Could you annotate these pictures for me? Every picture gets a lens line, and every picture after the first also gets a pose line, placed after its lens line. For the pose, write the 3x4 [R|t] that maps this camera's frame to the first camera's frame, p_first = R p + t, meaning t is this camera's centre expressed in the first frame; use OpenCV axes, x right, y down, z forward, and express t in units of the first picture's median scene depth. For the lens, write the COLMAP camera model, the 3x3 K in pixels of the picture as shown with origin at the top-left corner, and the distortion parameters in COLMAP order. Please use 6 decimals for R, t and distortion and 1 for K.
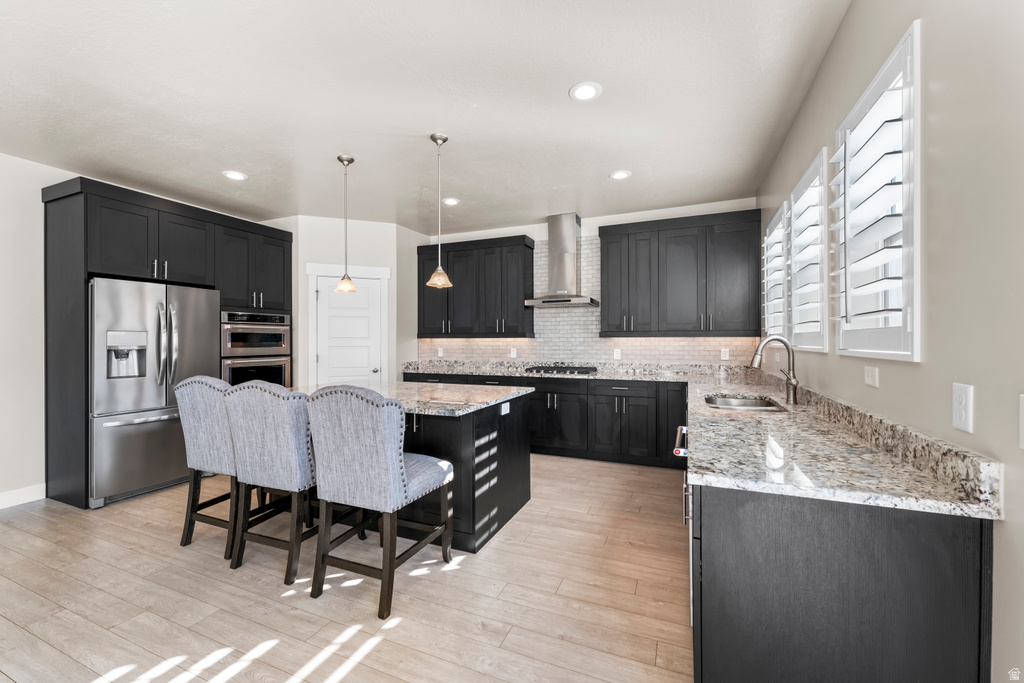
lens RADIAL K [[421.1, 0, 503.7], [0, 421.1, 338.7], [0, 0, 1]] dist [0.003868, 0.000281]
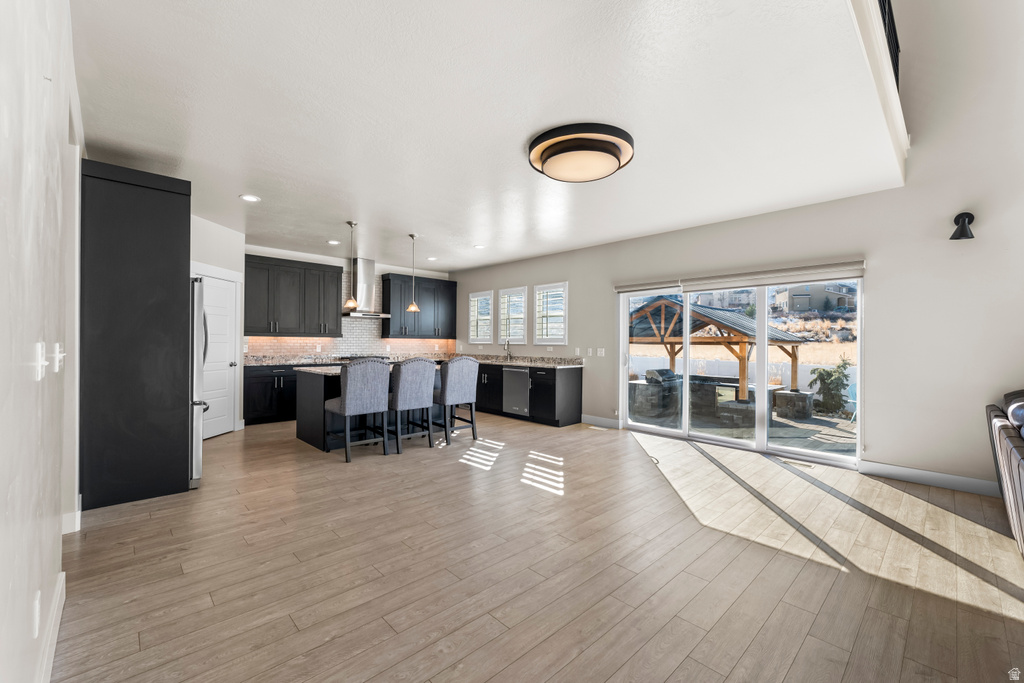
lens RADIAL K [[421.1, 0, 507.5], [0, 421.1, 346.7], [0, 0, 1]] dist [0.003868, 0.000281]
pose [[0.383813, 0.001615, 0.923409, -1.123328], [-0.012922, 0.999910, 0.003622, 0.017670], [-0.923320, -0.013322, 0.383799, -0.097226]]
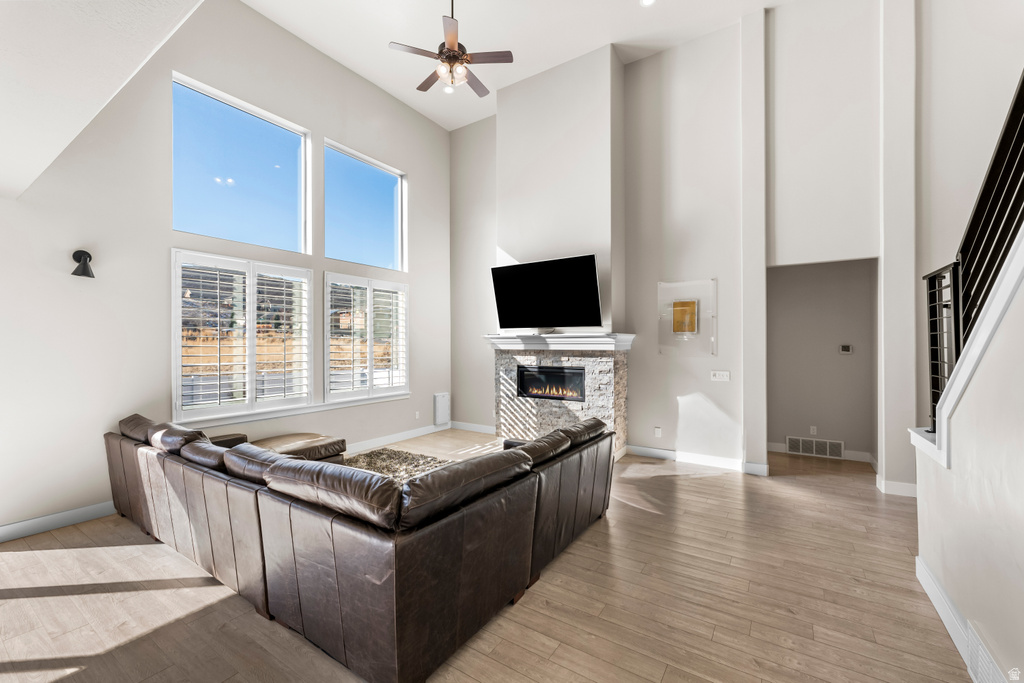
lens RADIAL K [[421.1, 0, 513.9], [0, 421.1, 340.8], [0, 0, 1]] dist [0.003868, 0.000281]
pose [[-0.985666, 0.011844, 0.168294, -1.023099], [0.010147, 0.999889, -0.010941, -0.046127], [-0.168405, -0.009077, -0.985676, 0.070562]]
